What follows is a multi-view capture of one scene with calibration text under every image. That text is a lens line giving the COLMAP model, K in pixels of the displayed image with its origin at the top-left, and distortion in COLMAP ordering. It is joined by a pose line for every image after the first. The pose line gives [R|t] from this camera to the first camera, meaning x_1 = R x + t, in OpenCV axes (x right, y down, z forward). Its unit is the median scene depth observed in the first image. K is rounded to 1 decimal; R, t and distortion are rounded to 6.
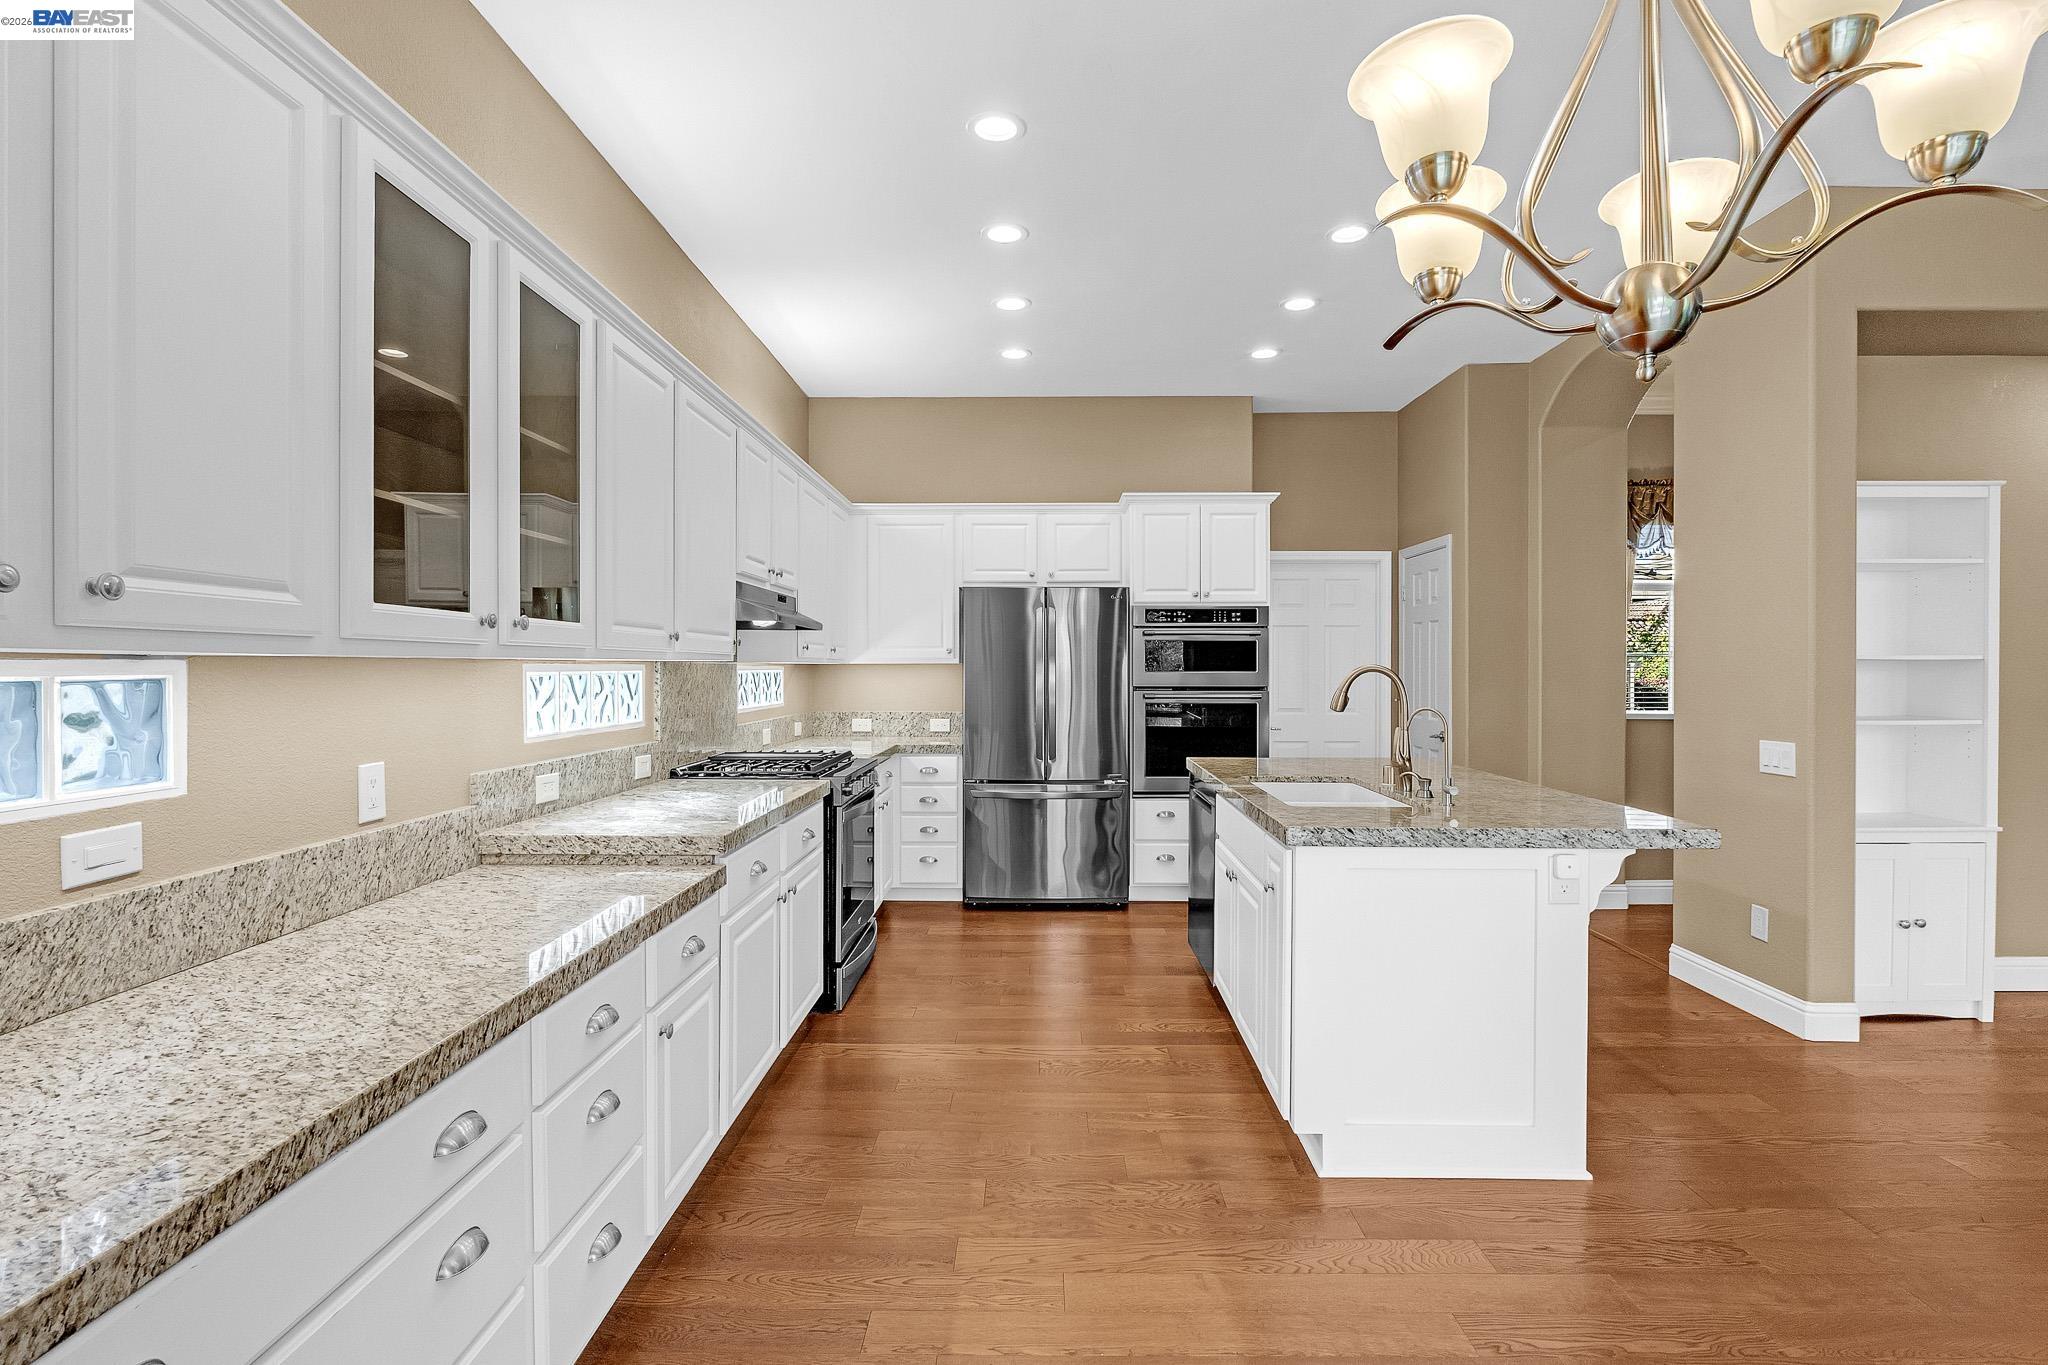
lens RADIAL K [[963.9, 0, 1022.6], [0, 963.9, 669.2], [0, 0, 1]] dist [-0.003997, -0.000520]
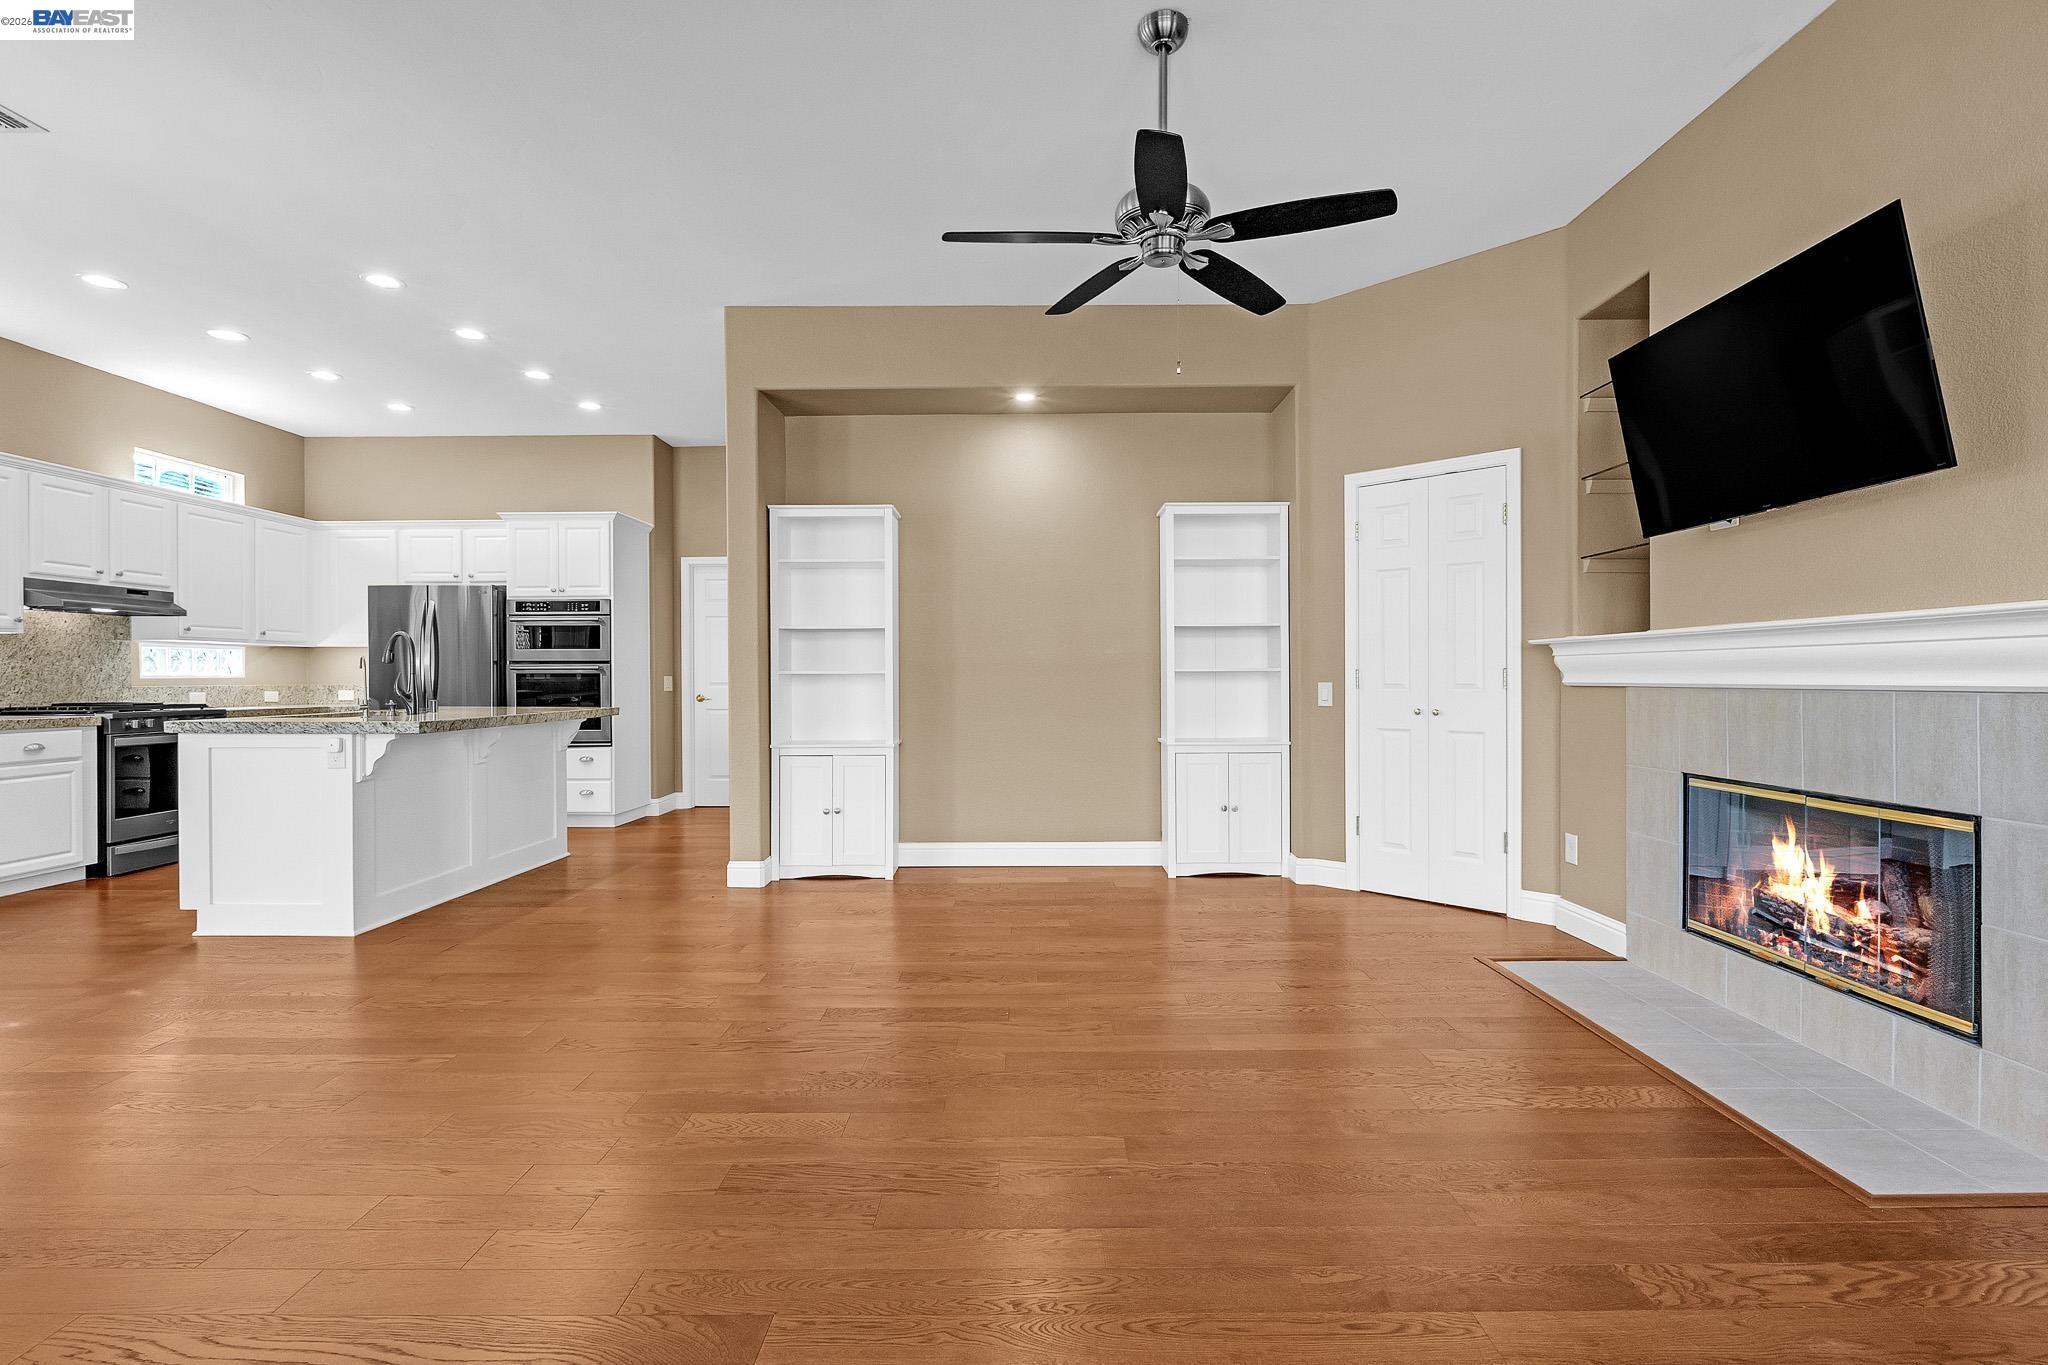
lens RADIAL K [[963.9, 0, 1035.9], [0, 963.9, 680.0], [0, 0, 1]] dist [-0.003997, -0.000520]
pose [[0.999993, -0.003694, -0.000471, 1.059780], [0.003694, 0.999993, 0.000690, 0.057993], [0.000469, -0.000692, 1.000000, -0.388047]]
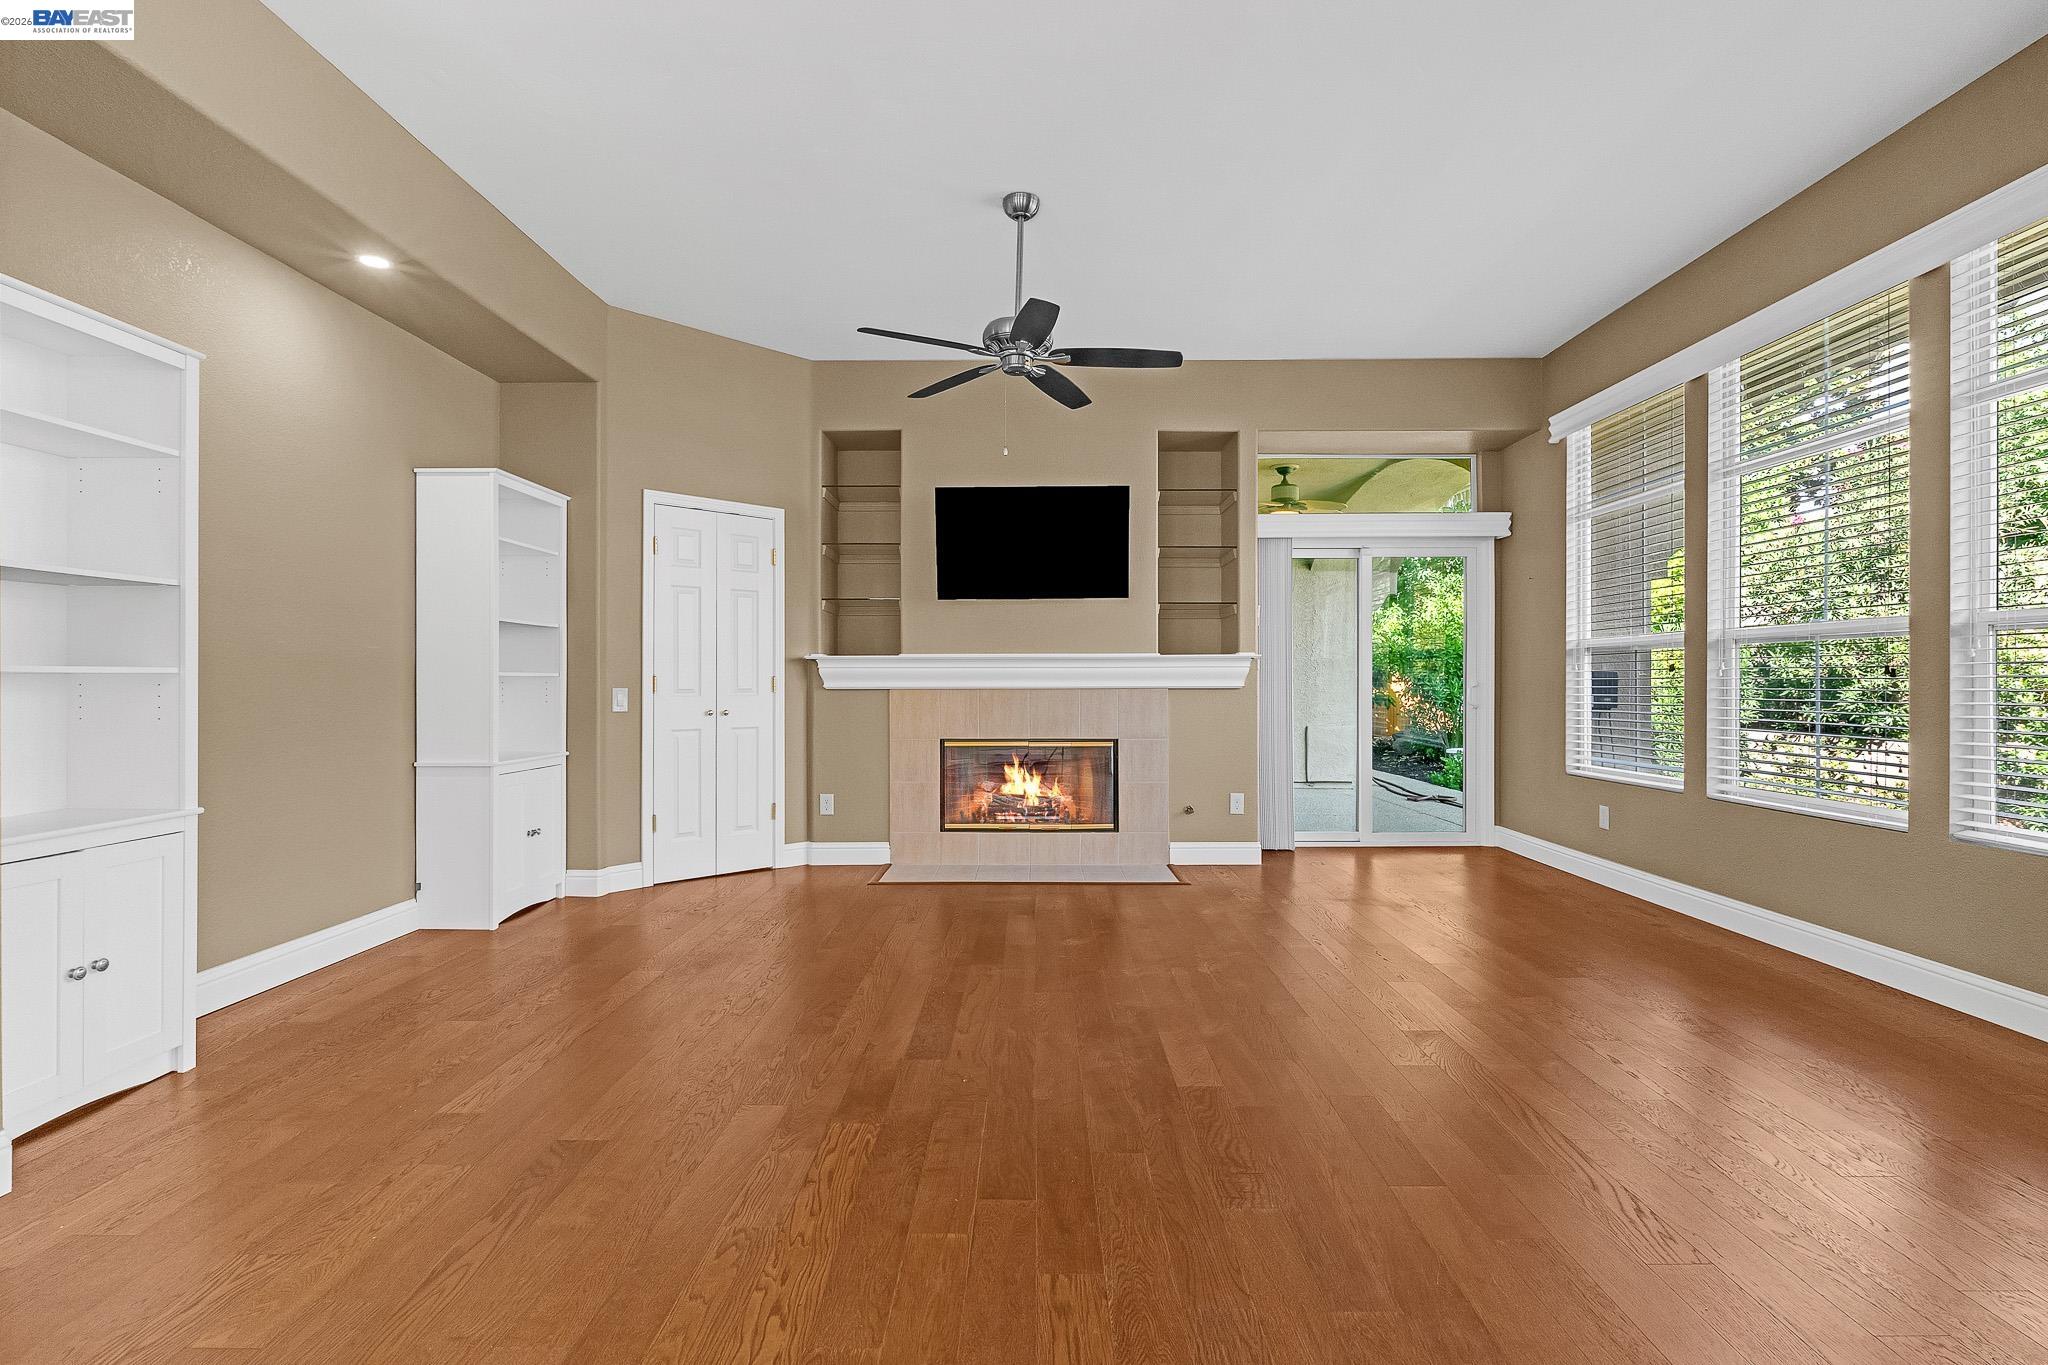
lens RADIAL K [[963.9, 0, 1030.4], [0, 963.9, 685.0], [0, 0, 1]] dist [-0.003997, -0.000520]
pose [[-0.000790, -0.002479, 0.999997, 0.220844], [0.003747, 0.999990, 0.002482, 0.058110], [-0.999993, 0.003749, -0.000781, 0.294495]]
